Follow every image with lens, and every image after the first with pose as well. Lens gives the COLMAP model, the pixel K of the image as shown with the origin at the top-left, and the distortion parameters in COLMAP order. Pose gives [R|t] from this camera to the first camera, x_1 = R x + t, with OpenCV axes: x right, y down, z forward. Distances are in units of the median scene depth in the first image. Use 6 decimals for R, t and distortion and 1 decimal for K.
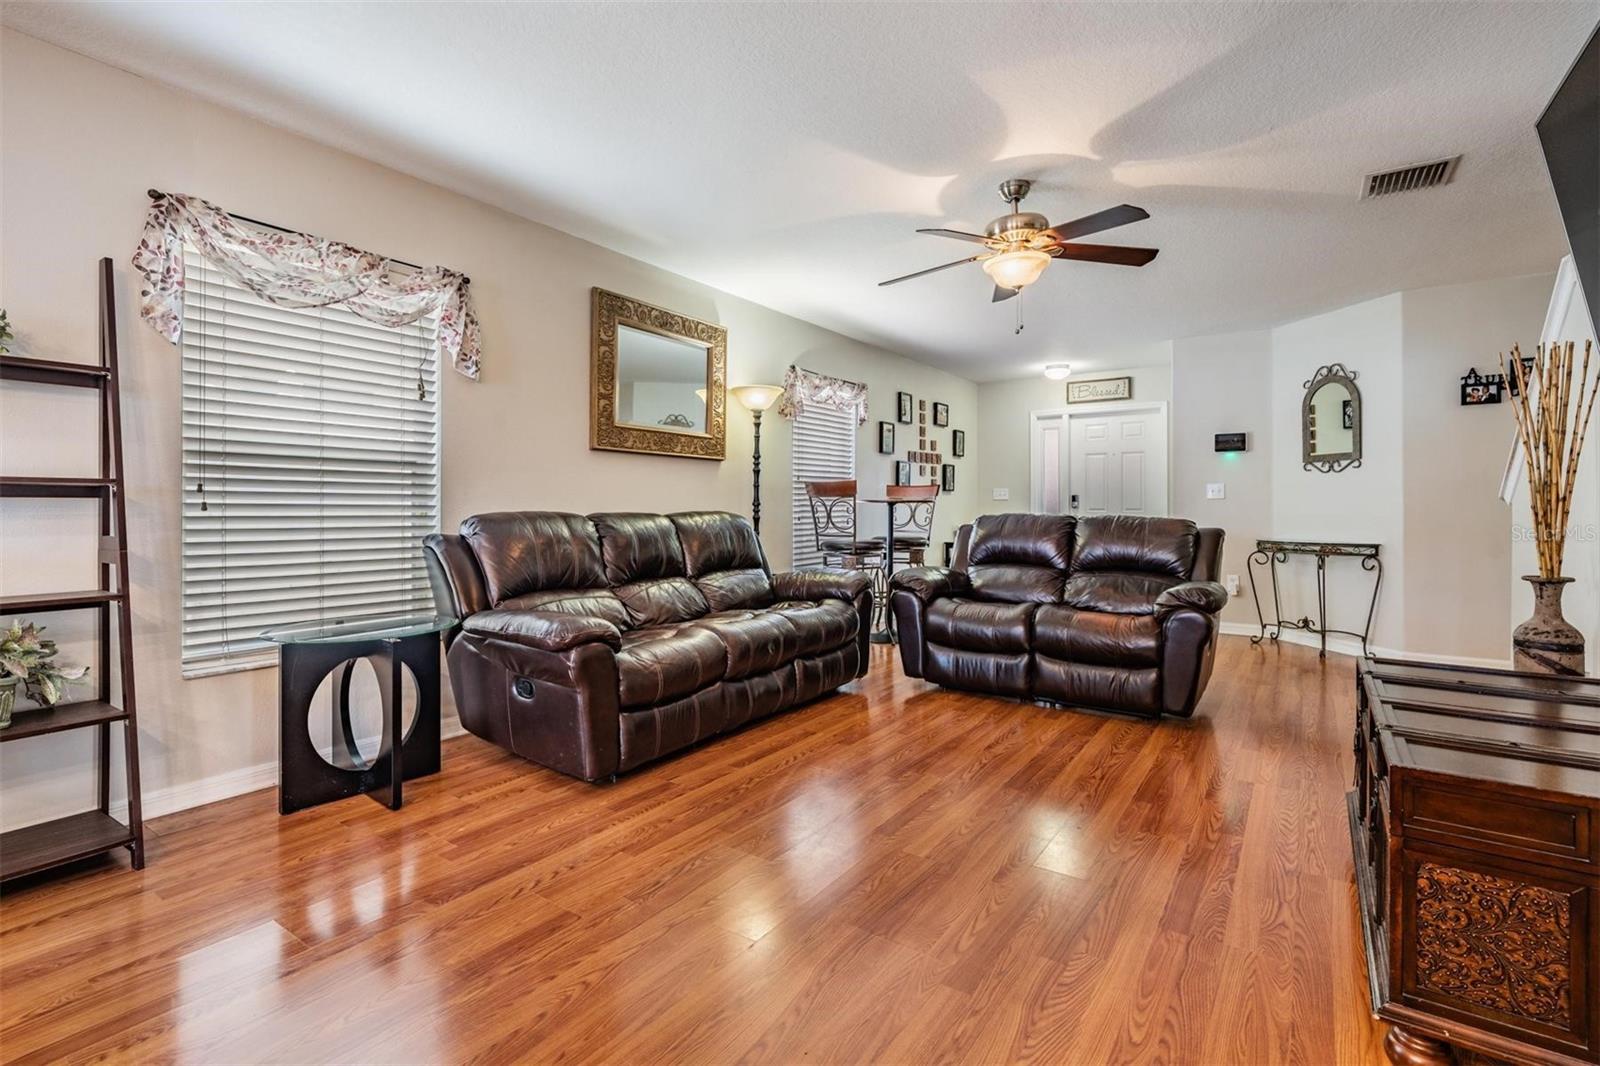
lens RADIAL K [[735.6, 0, 801.6], [0, 735.6, 501.7], [0, 0, 1]] dist [0.003039, 0.000218]
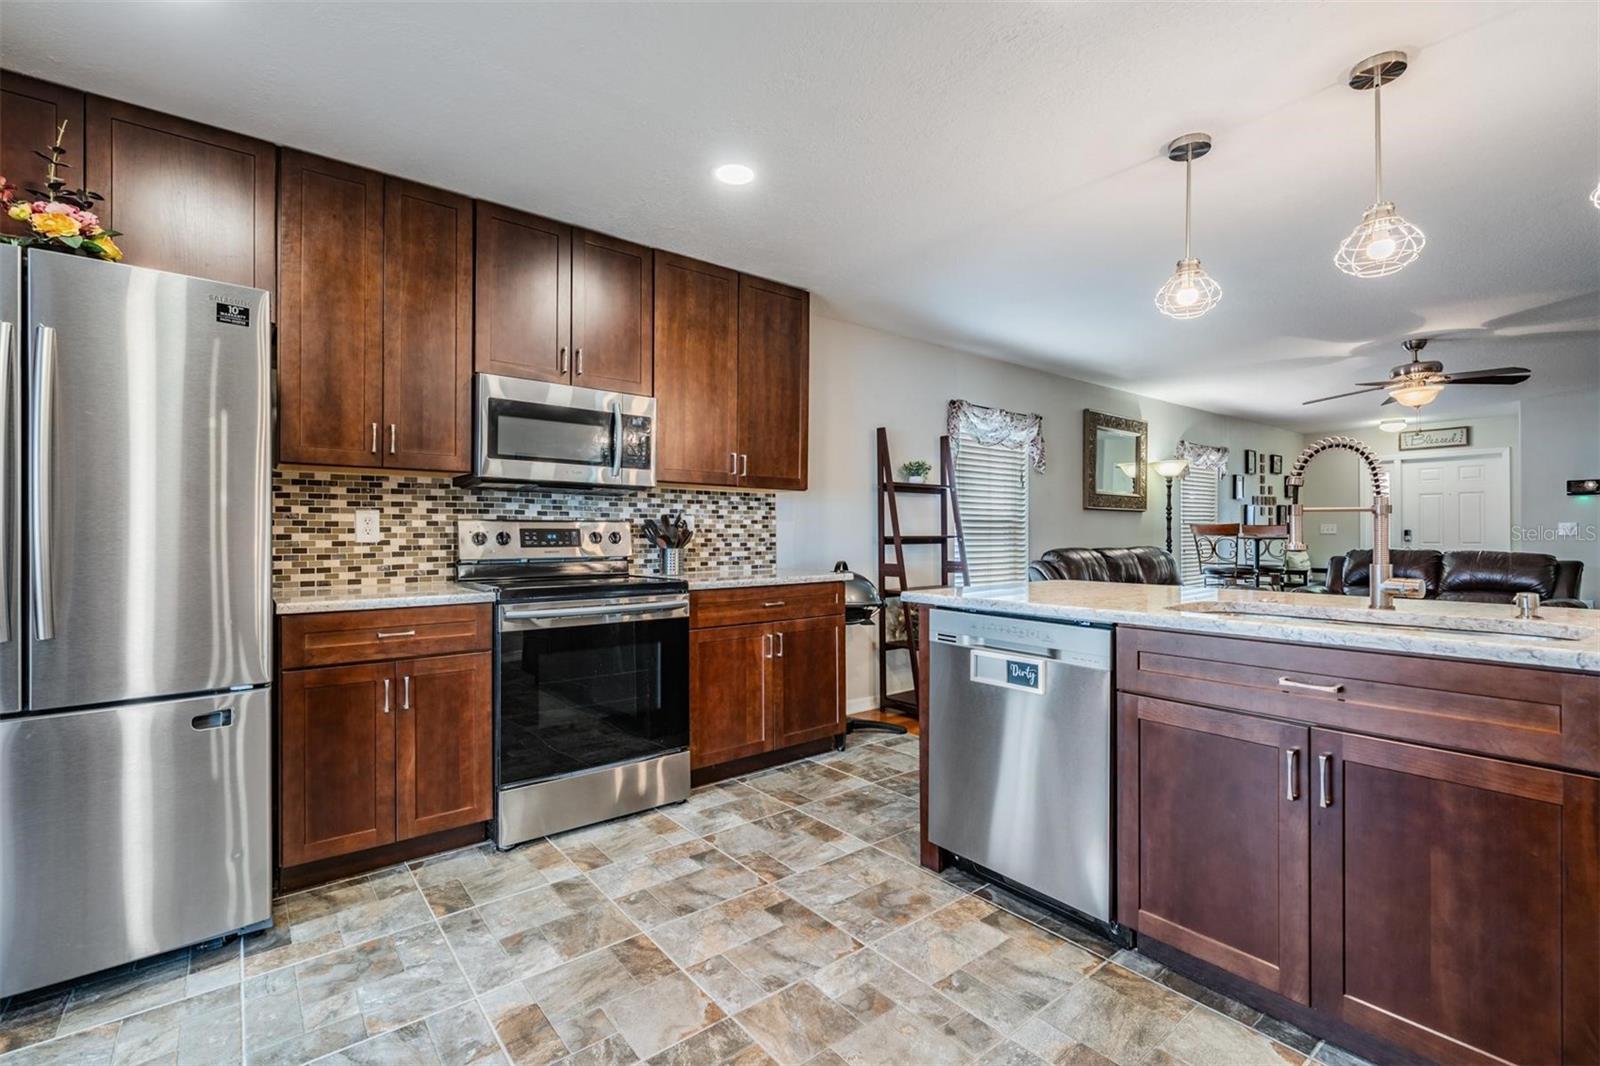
lens RADIAL K [[712.4, 0, 800.3], [0, 712.4, 528.1], [0, 0, 1]] dist [0.001678, -0.000082]
pose [[0.956871, -0.003616, -0.290489, -0.403815], [0.003547, 0.999993, -0.000763, -0.028035], [0.290490, -0.000300, 0.956878, -0.645600]]
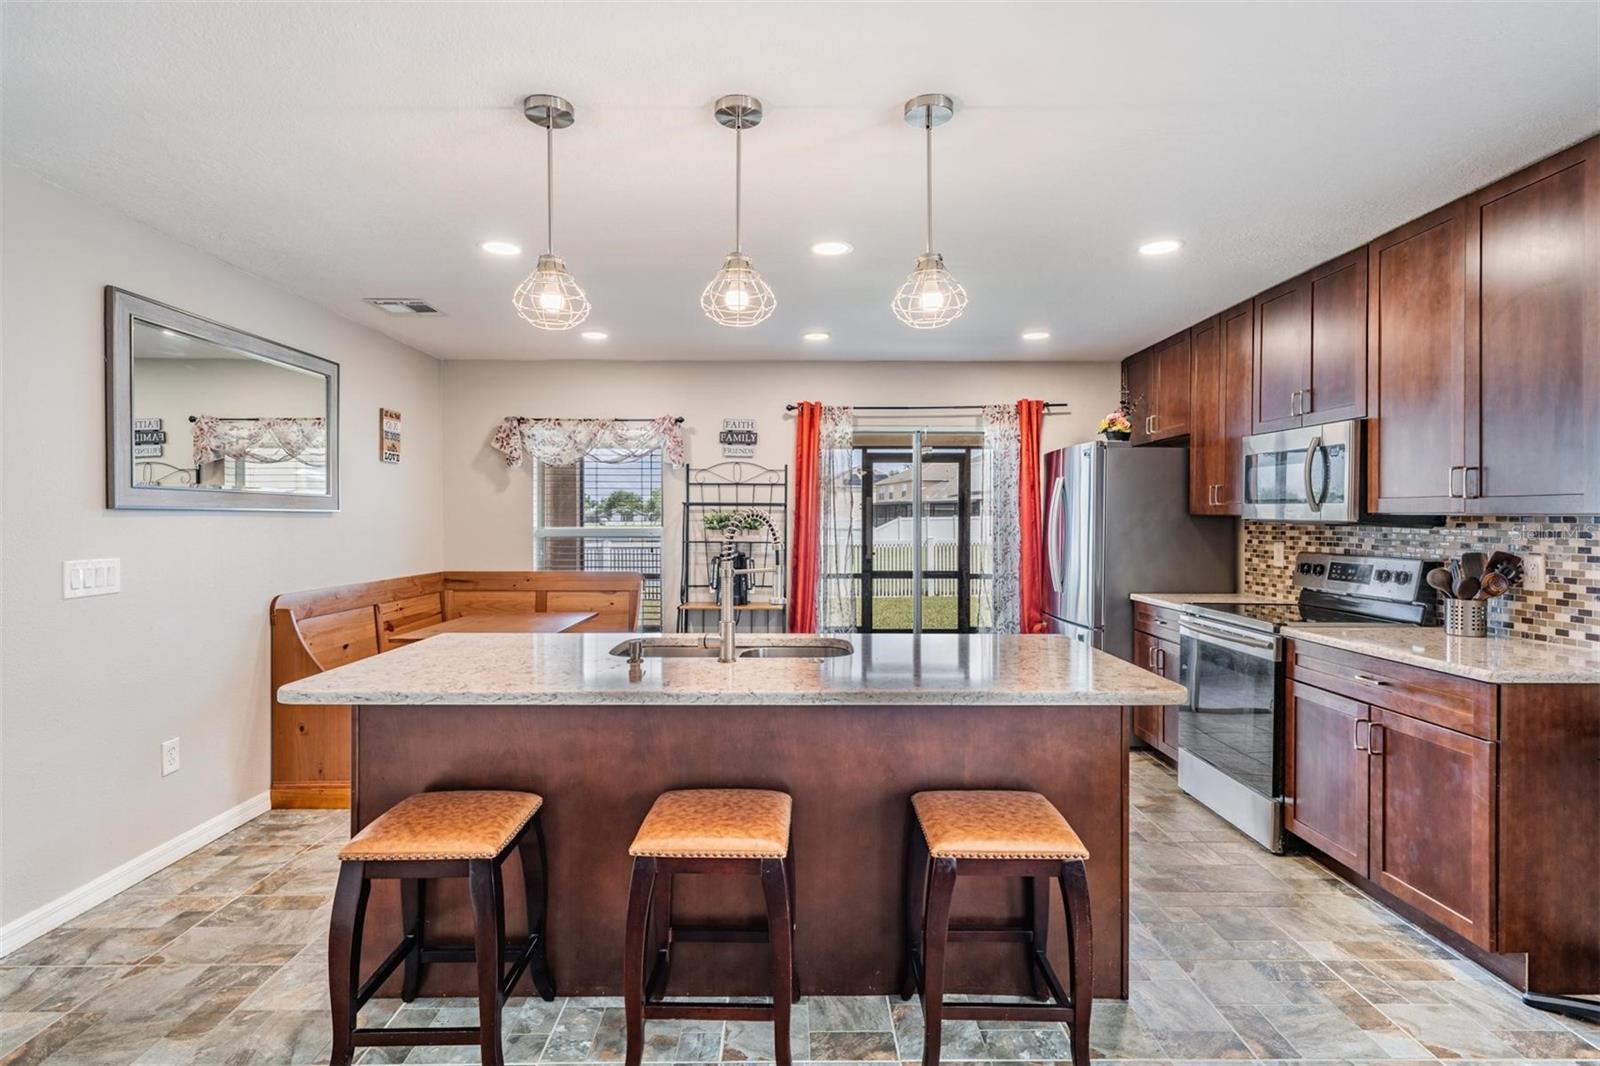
lens RADIAL K [[796.8, 0, 796.3], [0, 796.8, 525.7], [0, 0, 1]] dist [0.002012, 0.000069]
pose [[-0.821981, 0.002397, -0.569510, 0.085236], [0.001042, 0.999996, 0.002705, -0.071668], [0.569515, 0.001630, -0.821980, 0.363701]]
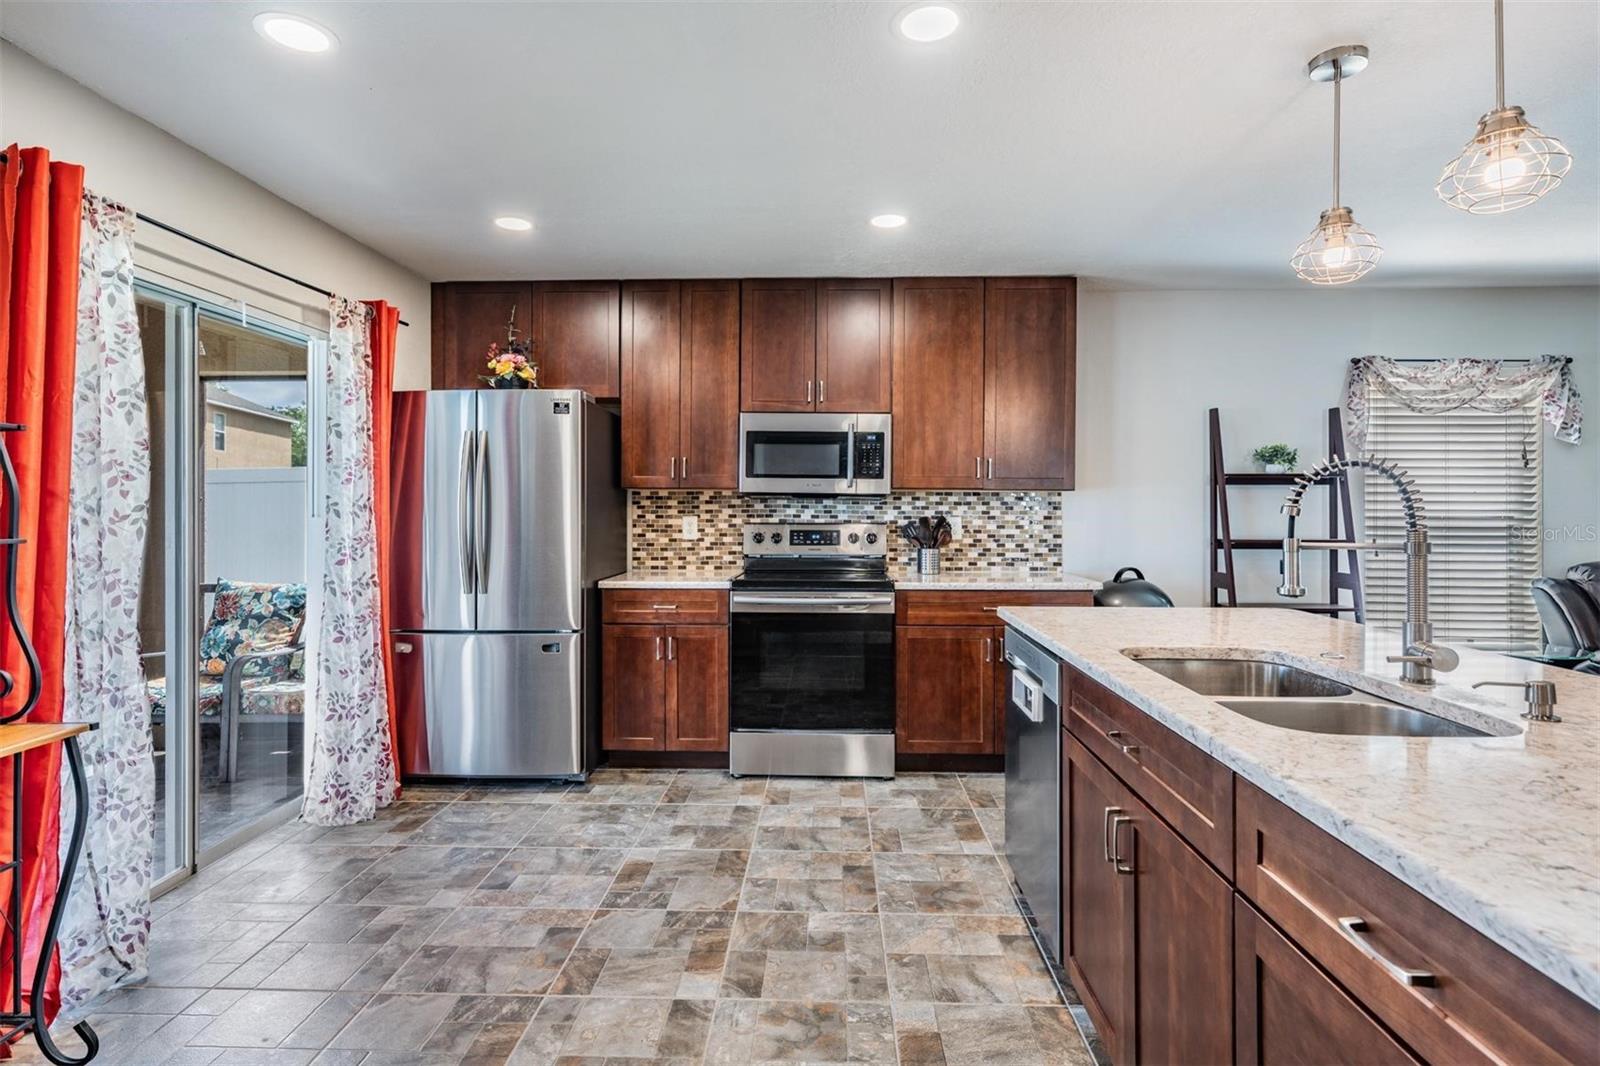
lens RADIAL K [[803.0, 0, 807.2], [0, 803.0, 505.6], [0, 0, 1]] dist [0.004465, 0.000290]
pose [[0.534162, -0.002282, -0.845379, -0.016561], [0.004513, 0.999990, 0.000152, -0.060489], [0.845370, -0.003896, 0.534167, -0.552378]]
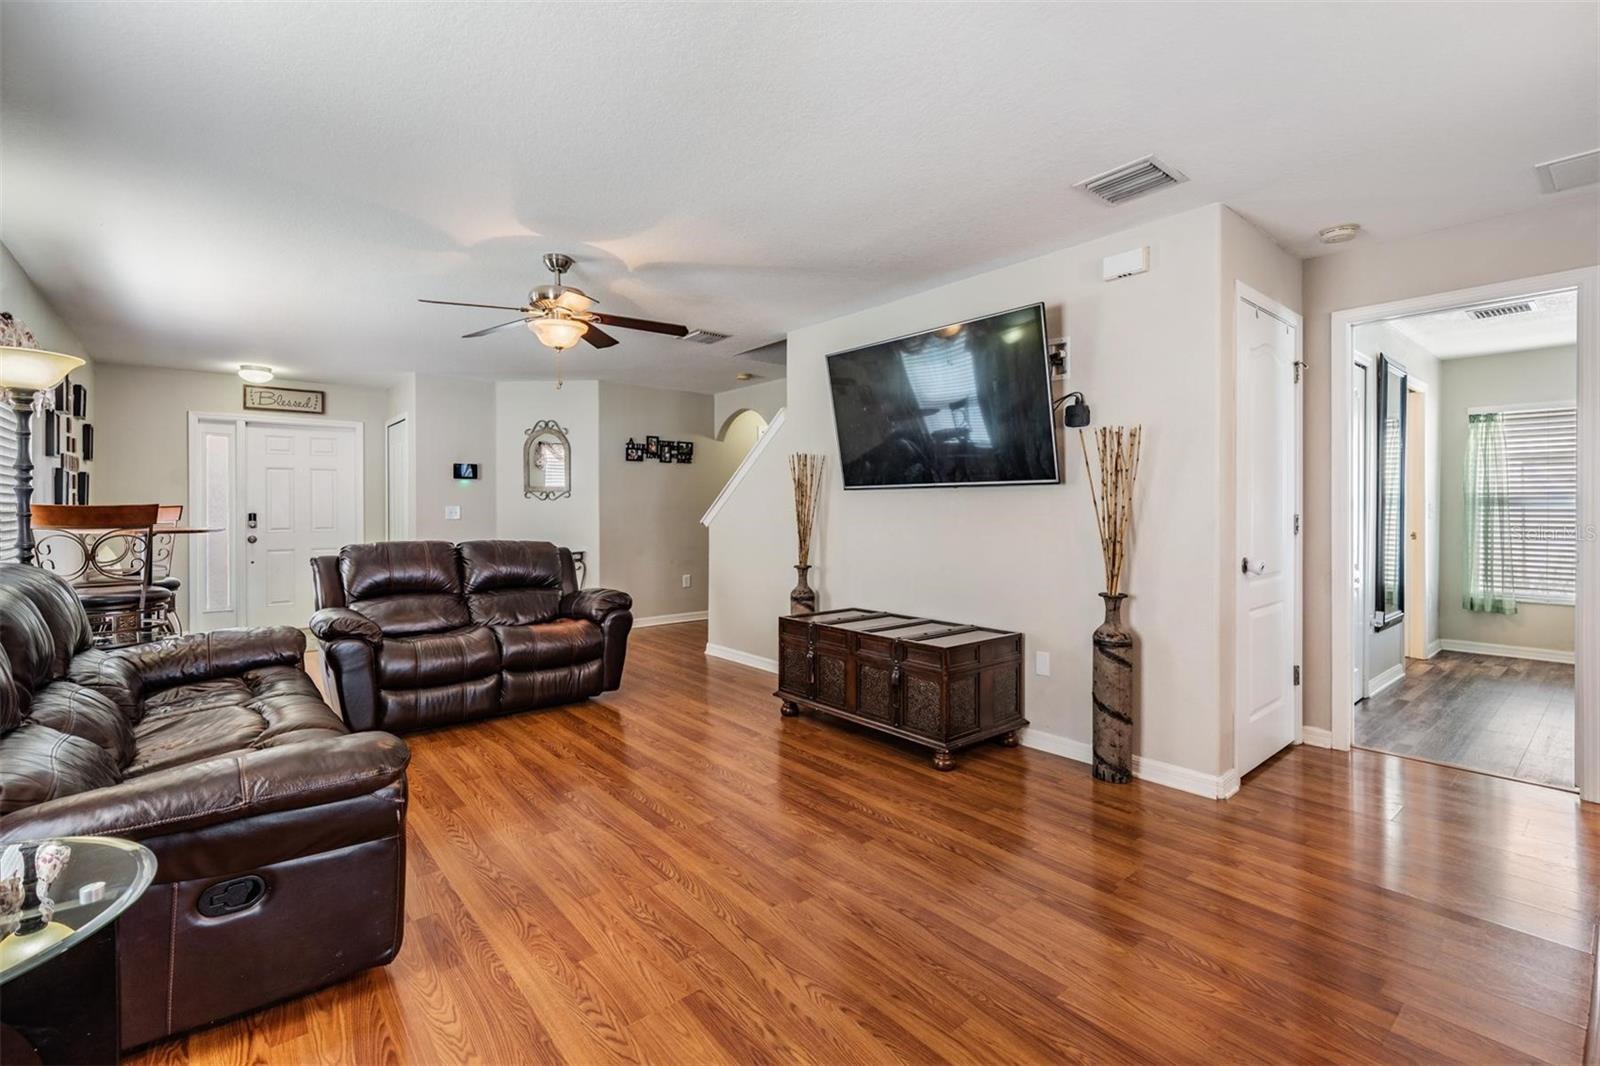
lens RADIAL K [[702.0, 0, 794.8], [0, 702.0, 511.8], [0, 0, 1]] dist [-0.000495, -0.000358]
pose [[0.268081, -0.004921, 0.963384, -0.513136], [-0.003880, 0.999973, 0.006188, -0.035398], [-0.963389, -0.005397, 0.268054, 0.277628]]
